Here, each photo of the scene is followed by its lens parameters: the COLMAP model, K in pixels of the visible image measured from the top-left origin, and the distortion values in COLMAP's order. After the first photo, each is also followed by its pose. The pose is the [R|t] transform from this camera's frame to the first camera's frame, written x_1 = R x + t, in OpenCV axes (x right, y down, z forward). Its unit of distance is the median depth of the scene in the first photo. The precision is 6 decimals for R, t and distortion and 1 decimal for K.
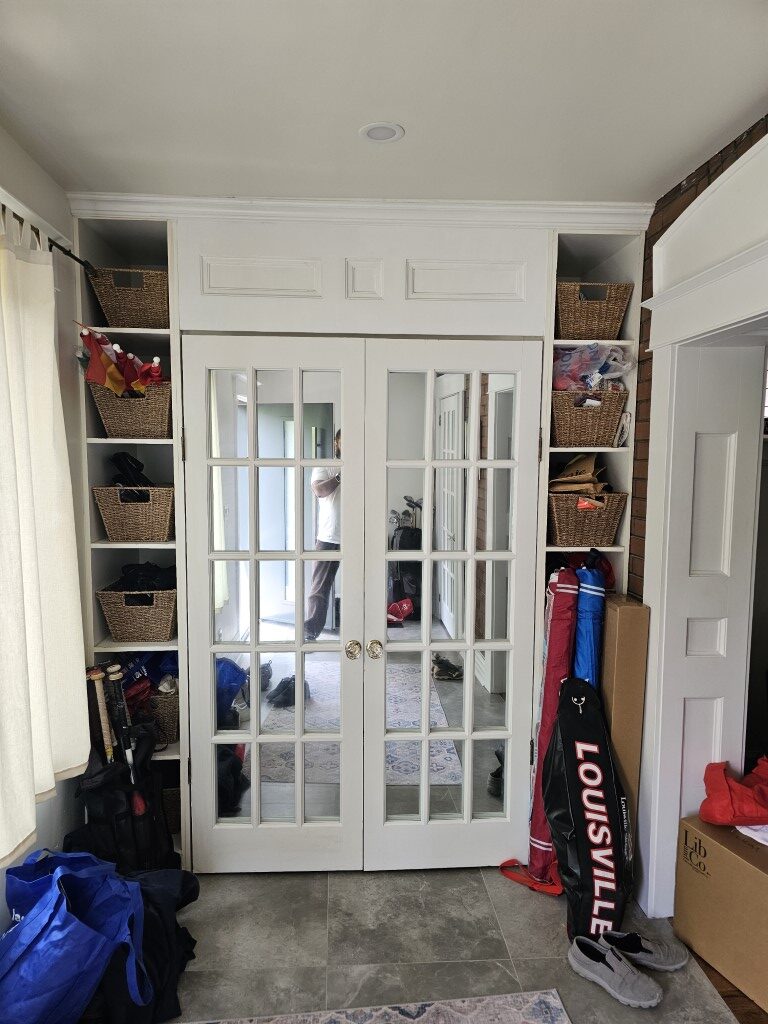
lens RADIAL K [[699.9, 0, 379.2], [0, 699.9, 513.5], [0, 0, 1]] dist [0.055269, -0.054414]
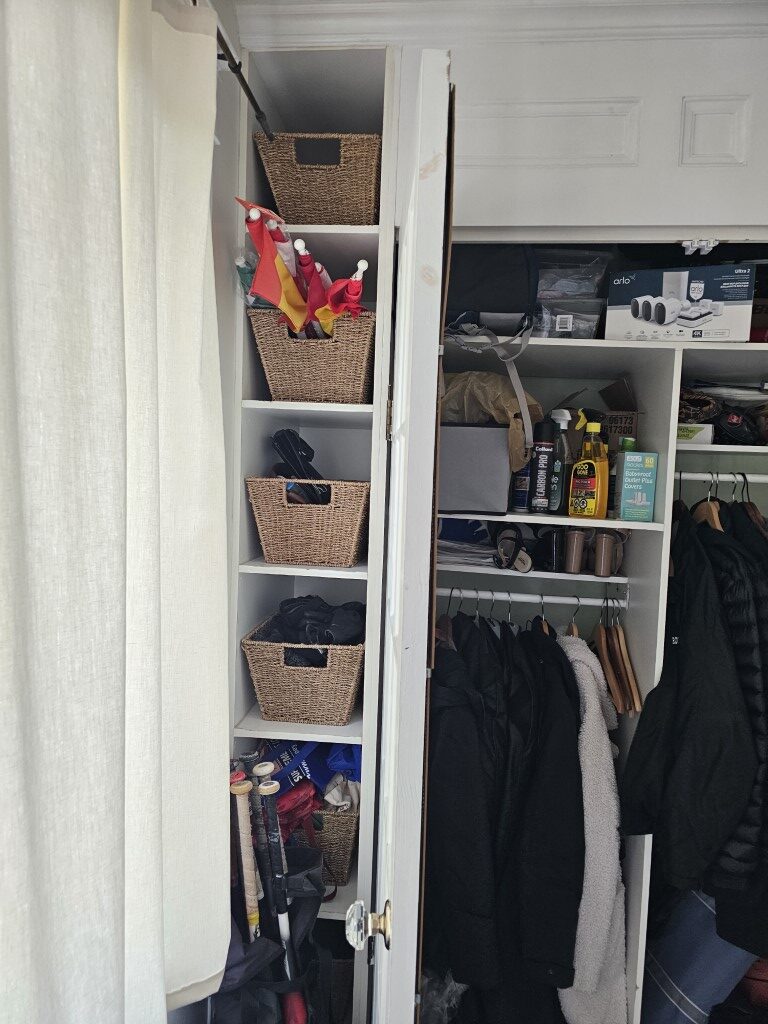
lens RADIAL K [[660.6, 0, 372.1], [0, 660.6, 516.5], [0, 0, 1]] dist [0.069764, -0.056823]
pose [[0.988533, 0.040343, -0.145513, -0.210207], [-0.045290, 0.998498, -0.030843, 0.011977], [0.144050, 0.037079, 0.988875, 0.434623]]
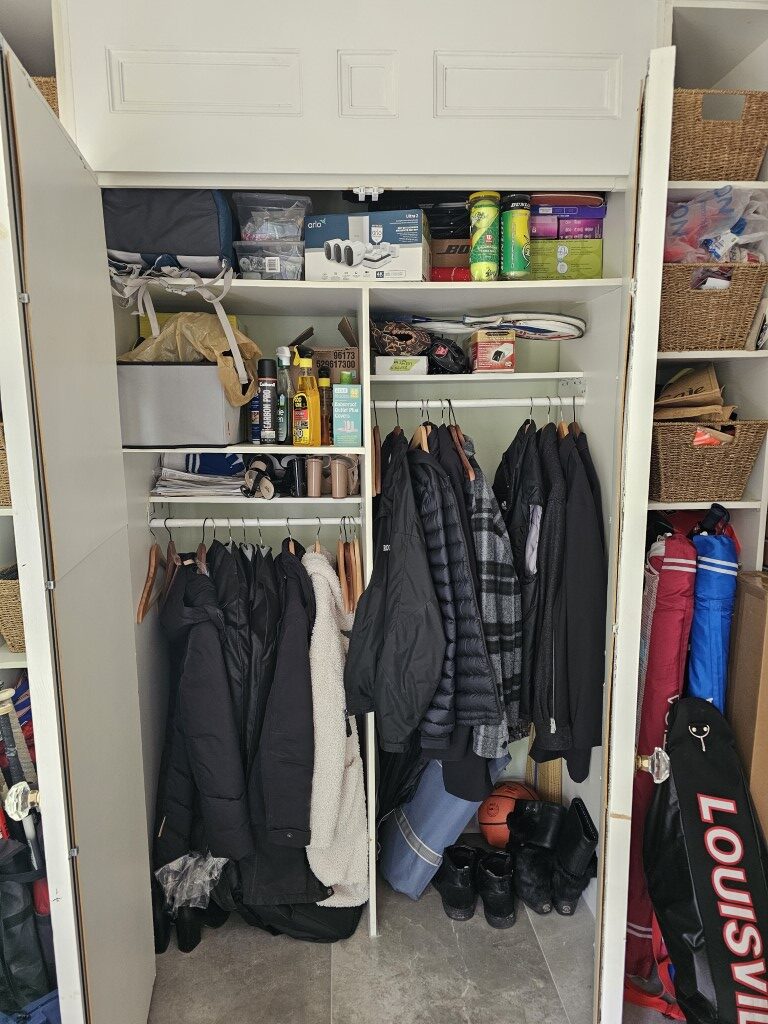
lens RADIAL K [[660.6, 0, 372.1], [0, 660.6, 516.5], [0, 0, 1]] dist [0.069764, -0.056823]
pose [[0.999785, -0.016741, -0.012199, -0.016966], [0.017358, 0.998480, 0.052309, 0.024099], [0.011305, -0.052510, 0.998556, 0.385314]]
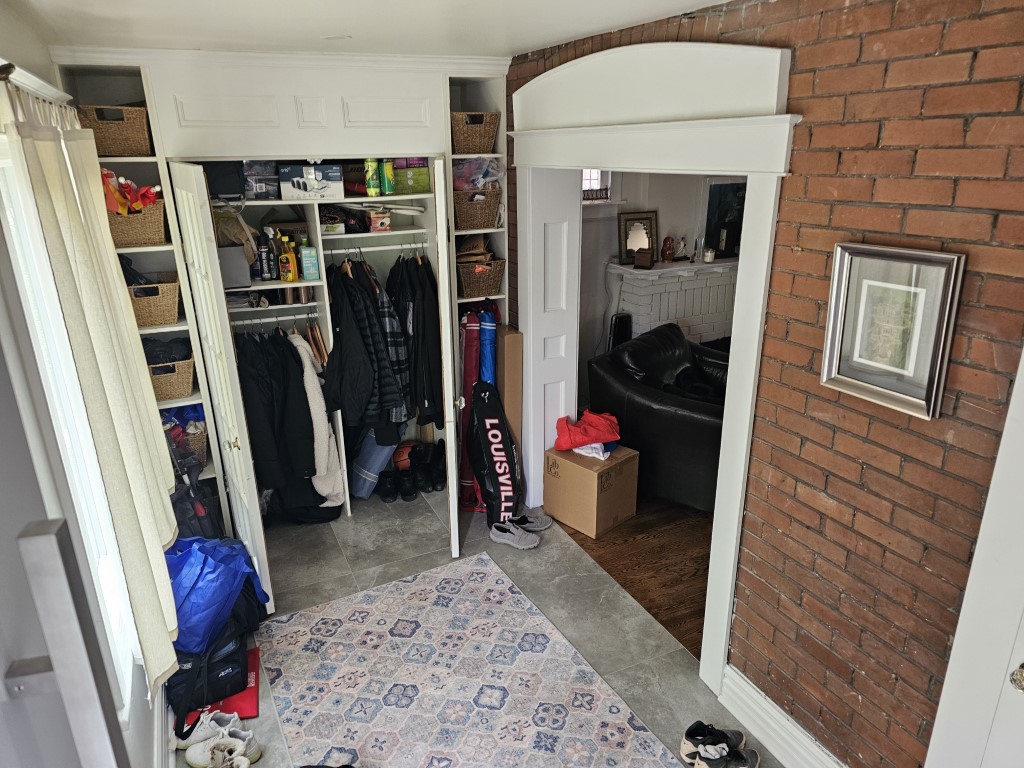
lens RADIAL K [[739.7, 0, 557.0], [0, 739.7, 411.3], [0, 0, 1]] dist [0.051121, -0.070172]
pose [[0.906316, -0.155269, 0.393043, -0.246533], [0.036321, 0.955236, 0.293607, -0.195658], [-0.421037, -0.251825, 0.871385, -0.570896]]
